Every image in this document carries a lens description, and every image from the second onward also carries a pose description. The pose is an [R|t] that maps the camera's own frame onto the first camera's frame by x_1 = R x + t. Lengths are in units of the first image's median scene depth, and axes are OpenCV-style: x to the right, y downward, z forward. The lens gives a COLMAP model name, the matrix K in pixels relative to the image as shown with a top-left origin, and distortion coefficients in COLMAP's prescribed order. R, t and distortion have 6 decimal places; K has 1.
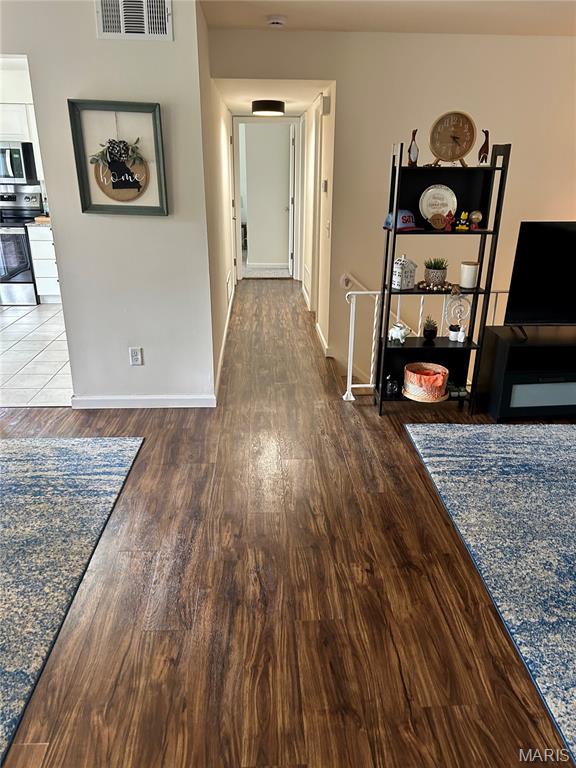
lens RADIAL K [[582.8, 0, 284.1], [0, 582.8, 387.2], [0, 0, 1]] dist [0.063180, -0.062725]
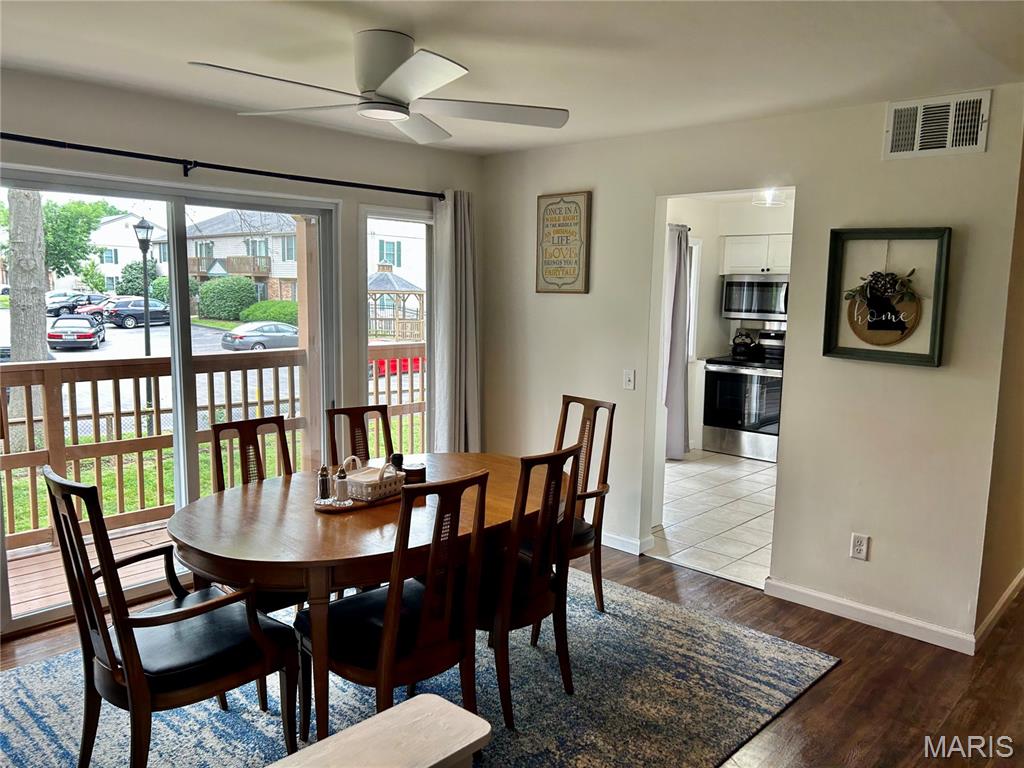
lens RADIAL K [[777.1, 0, 512.0], [0, 777.1, 384.0], [0, 0, 1]] dist [0.063180, -0.062725]
pose [[0.704470, 0.094801, -0.703373, 0.116159], [-0.267445, 0.953443, -0.139356, 0.006593], [0.657415, 0.286286, 0.697026, -0.025755]]
